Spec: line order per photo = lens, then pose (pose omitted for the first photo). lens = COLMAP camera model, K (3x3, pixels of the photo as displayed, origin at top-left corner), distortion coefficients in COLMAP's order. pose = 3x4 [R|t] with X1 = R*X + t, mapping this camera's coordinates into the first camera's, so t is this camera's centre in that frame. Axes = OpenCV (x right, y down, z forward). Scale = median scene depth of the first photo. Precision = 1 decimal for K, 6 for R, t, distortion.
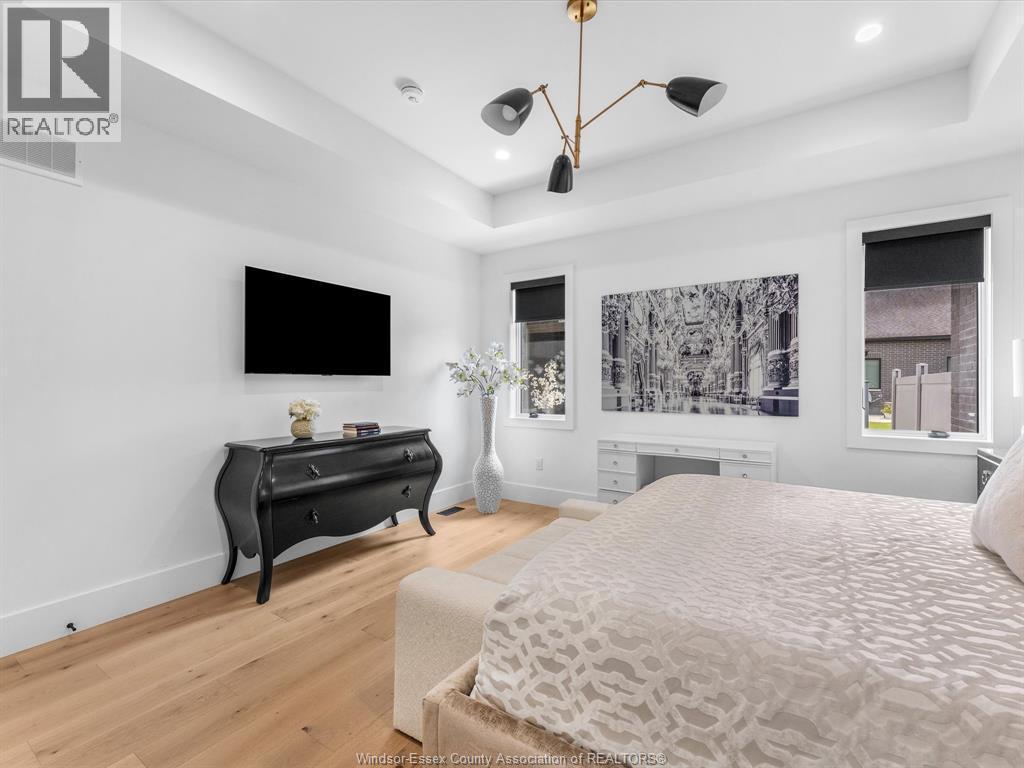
lens RADIAL K [[463.7, 0, 511.1], [0, 463.7, 382.6], [0, 0, 1]] dist [0.000298, 0.000284]
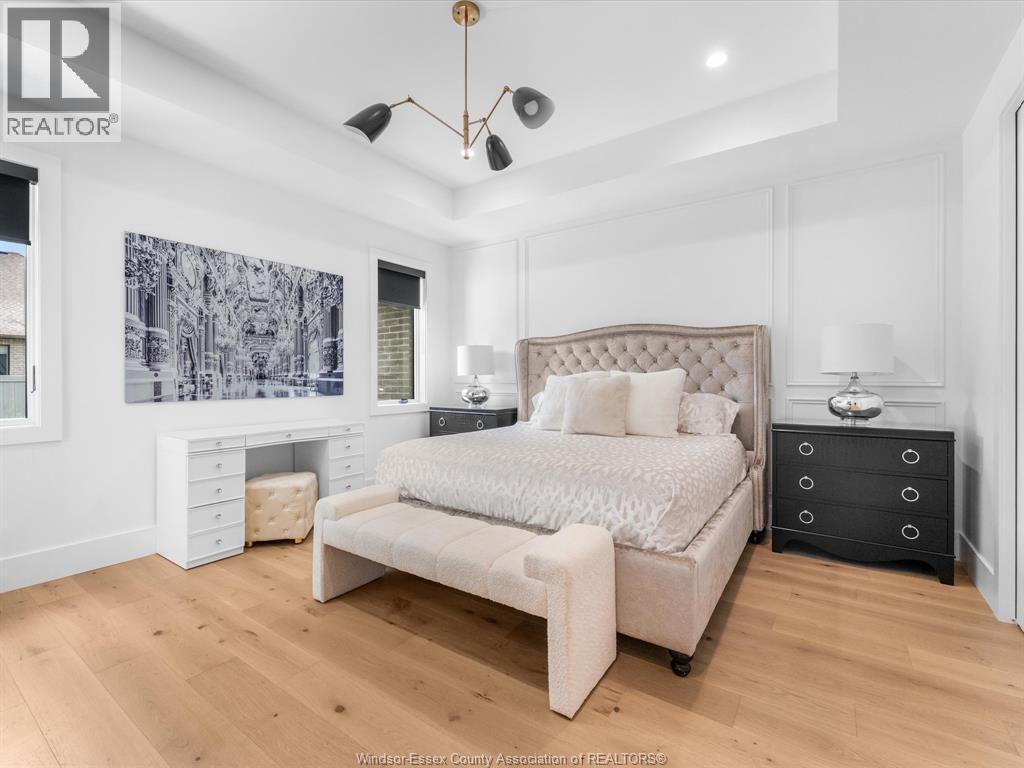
lens RADIAL K [[463.7, 0, 511.1], [0, 463.7, 380.9], [0, 0, 1]] dist [0.000298, 0.000284]
pose [[0.017852, -0.002840, 0.999837, -0.513838], [0.001896, 0.999994, 0.002806, 0.030465], [-0.999839, 0.001845, 0.017857, 0.482468]]
